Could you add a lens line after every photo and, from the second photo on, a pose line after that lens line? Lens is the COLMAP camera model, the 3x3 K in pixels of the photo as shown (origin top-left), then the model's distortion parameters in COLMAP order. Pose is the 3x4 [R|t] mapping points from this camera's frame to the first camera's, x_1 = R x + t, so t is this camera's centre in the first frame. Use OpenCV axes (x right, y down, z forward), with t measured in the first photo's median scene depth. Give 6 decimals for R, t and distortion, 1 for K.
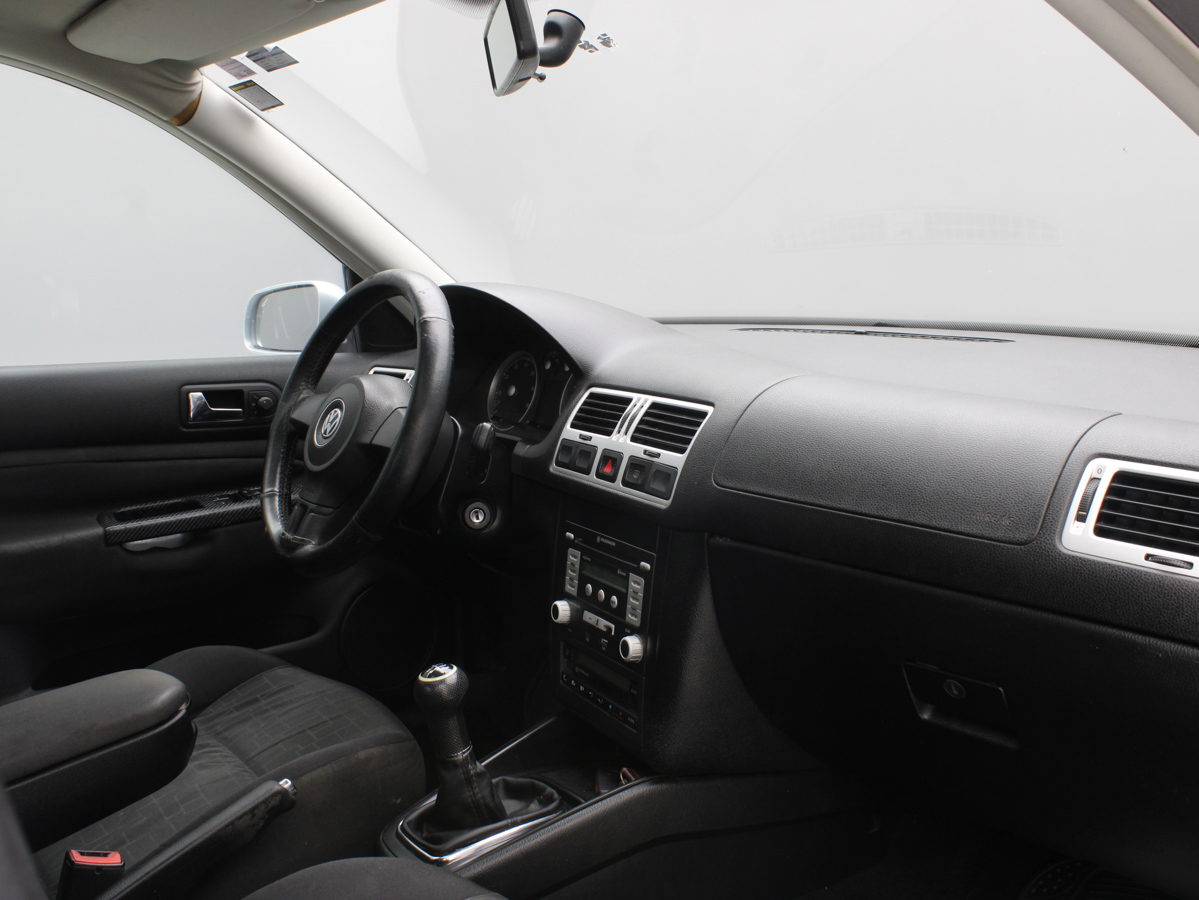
lens RADIAL K [[1219.2, 0, 599.5], [0, 1219.2, 450.0], [0, 0, 1]] dist [-0.161463, 0.178028]
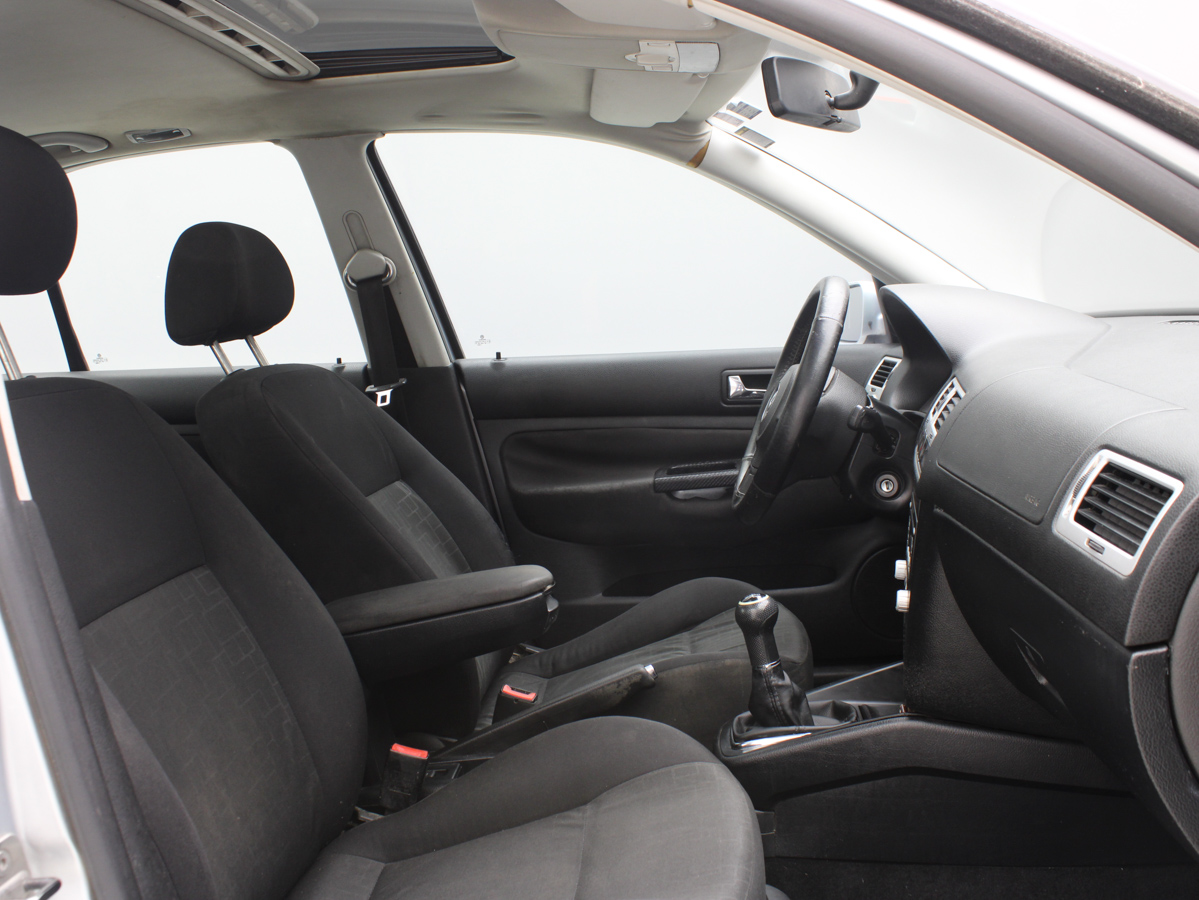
lens RADIAL K [[1219.2, 0, 599.5], [0, 1219.2, 450.0], [0, 0, 1]] dist [-0.161463, 0.178028]
pose [[0.758485, 0.050944, -0.649696, 0.443495], [-0.041761, 0.998690, 0.029555, -0.002979], [0.650351, 0.004715, 0.759619, -0.057275]]
